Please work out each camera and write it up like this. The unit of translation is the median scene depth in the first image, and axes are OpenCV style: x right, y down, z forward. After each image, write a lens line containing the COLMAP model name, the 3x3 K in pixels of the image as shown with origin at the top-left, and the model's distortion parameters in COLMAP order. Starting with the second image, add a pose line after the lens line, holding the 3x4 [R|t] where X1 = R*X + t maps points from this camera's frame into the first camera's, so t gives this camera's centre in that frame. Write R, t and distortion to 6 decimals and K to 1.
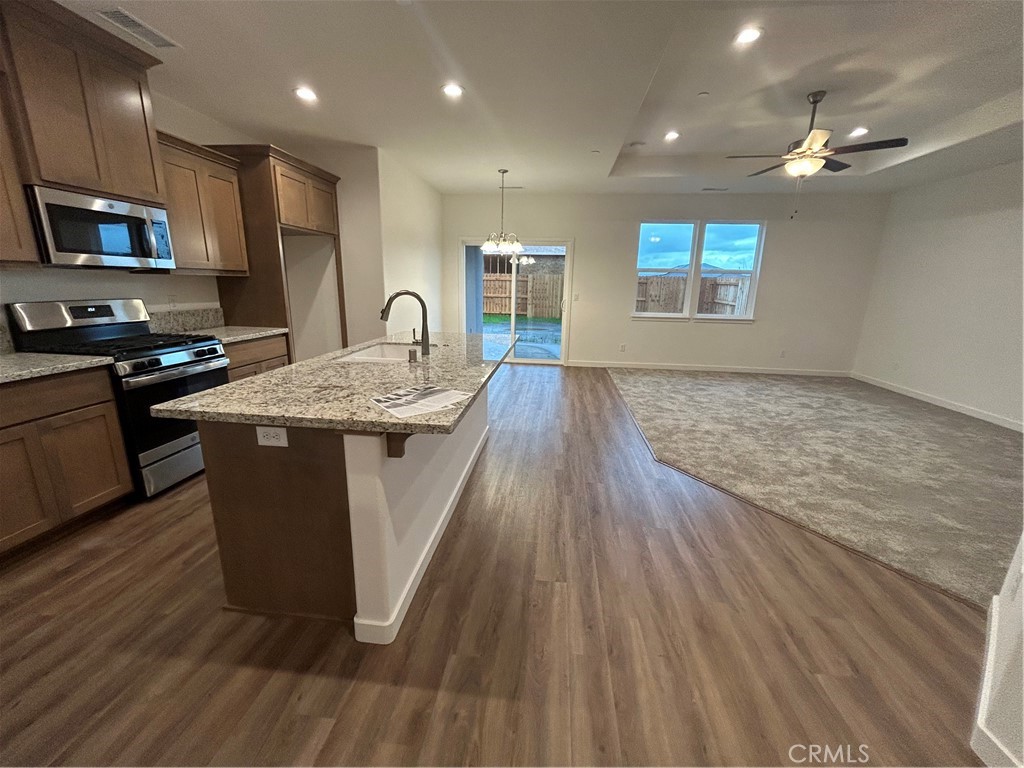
lens RADIAL K [[412.2, 0, 508.9], [0, 412.2, 383.6], [0, 0, 1]] dist [-0.001428, -0.000189]
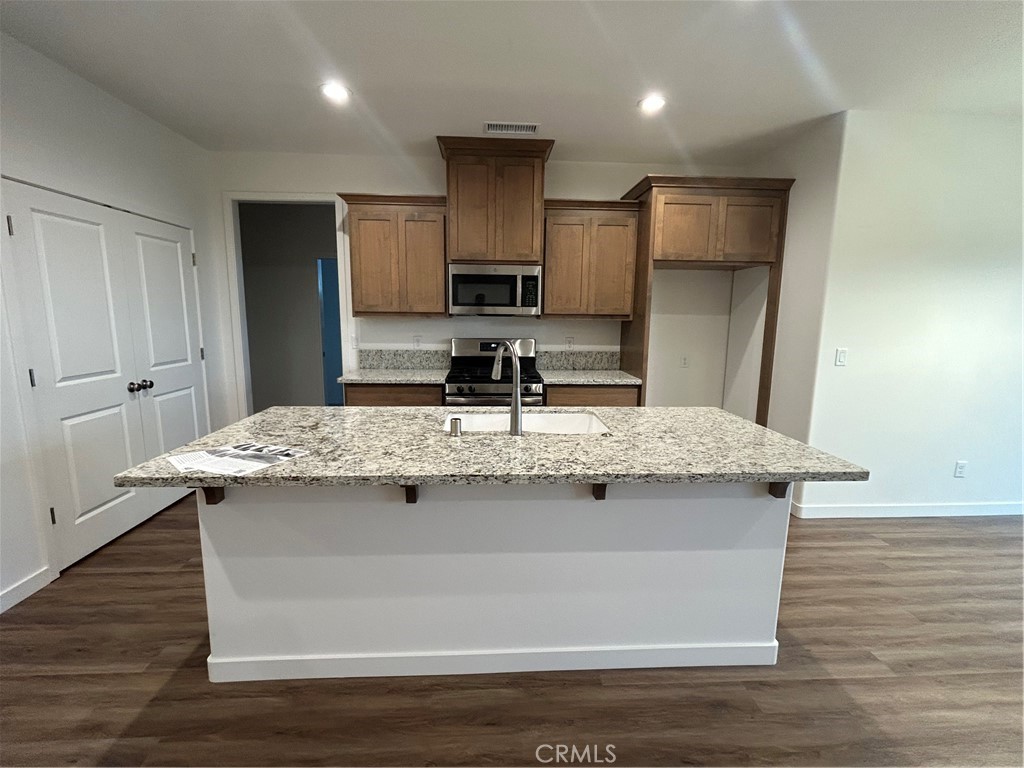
lens RADIAL K [[461.6, 0, 512.9], [0, 461.6, 385.3], [0, 0, 1]] dist [0.000364, 0.000081]
pose [[0.169313, 0.134476, -0.976345, 0.399520], [-0.240372, 0.966366, 0.091418, -0.164818], [0.955800, 0.219208, 0.195943, 0.628436]]
